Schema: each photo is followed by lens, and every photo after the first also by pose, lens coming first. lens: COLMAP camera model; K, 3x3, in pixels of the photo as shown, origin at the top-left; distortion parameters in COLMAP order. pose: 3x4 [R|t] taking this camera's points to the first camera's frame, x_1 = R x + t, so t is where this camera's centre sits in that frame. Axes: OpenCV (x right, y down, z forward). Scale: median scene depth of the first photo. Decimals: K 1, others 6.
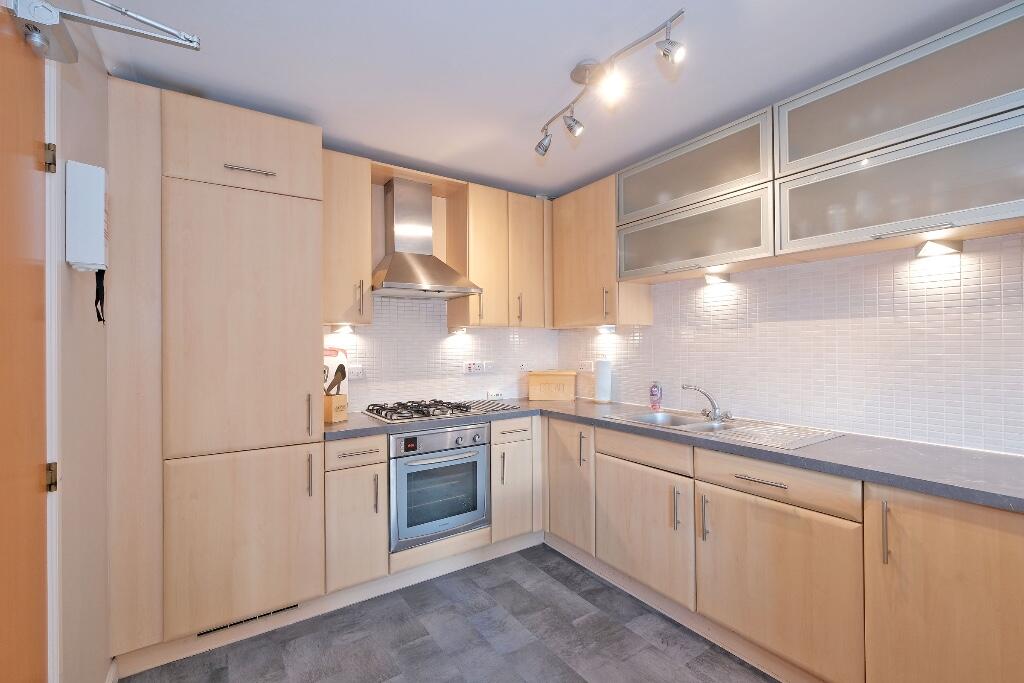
lens RADIAL K [[444.8, 0, 514.5], [0, 444.8, 343.7], [0, 0, 1]] dist [-0.004015, -0.000078]
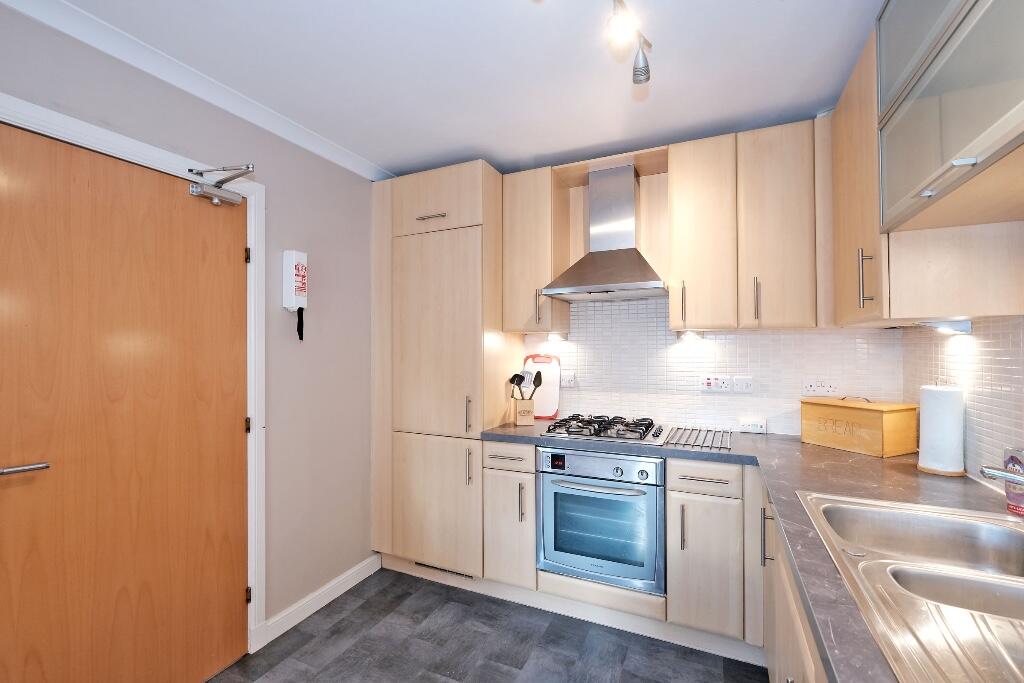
lens RADIAL K [[444.8, 0, 512.0], [0, 444.8, 342.4], [0, 0, 1]] dist [-0.004015, -0.000078]
pose [[0.514039, -0.004477, -0.857755, 0.530000], [0.000890, 0.999989, -0.004686, -0.018521], [0.857767, 0.001645, 0.514037, 0.456974]]
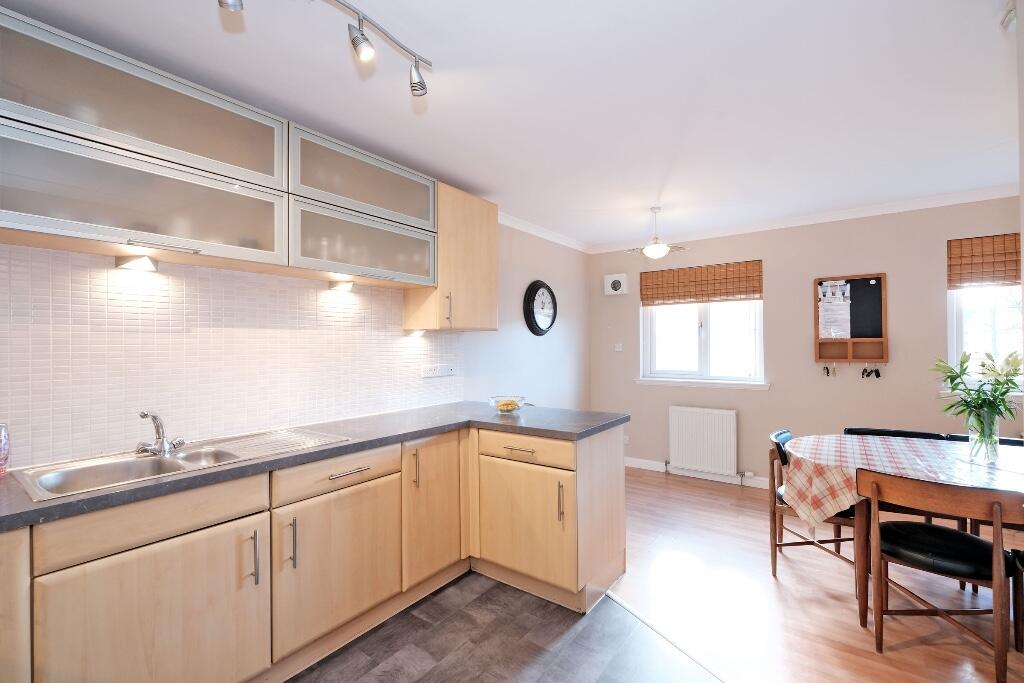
lens RADIAL K [[444.8, 0, 516.0], [0, 444.8, 344.9], [0, 0, 1]] dist [-0.004015, -0.000078]
pose [[-0.329331, 0.014826, 0.944098, -0.480370], [0.013037, 0.999853, -0.011154, 0.003616], [-0.944124, 0.008635, -0.329476, 0.717617]]
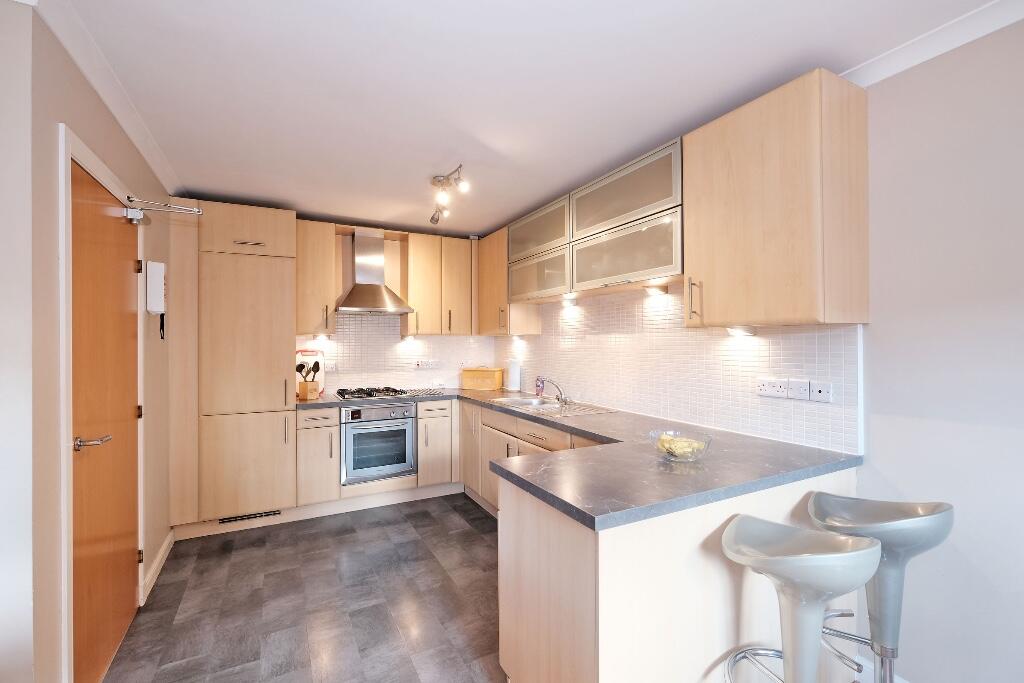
lens RADIAL K [[444.8, 0, 514.3], [0, 444.8, 342.7], [0, 0, 1]] dist [-0.004015, -0.000078]
pose [[0.994083, 0.004885, -0.108510, 0.479023], [-0.004464, 0.999982, 0.004123, -0.027744], [0.108528, -0.003614, 0.994087, -0.454744]]
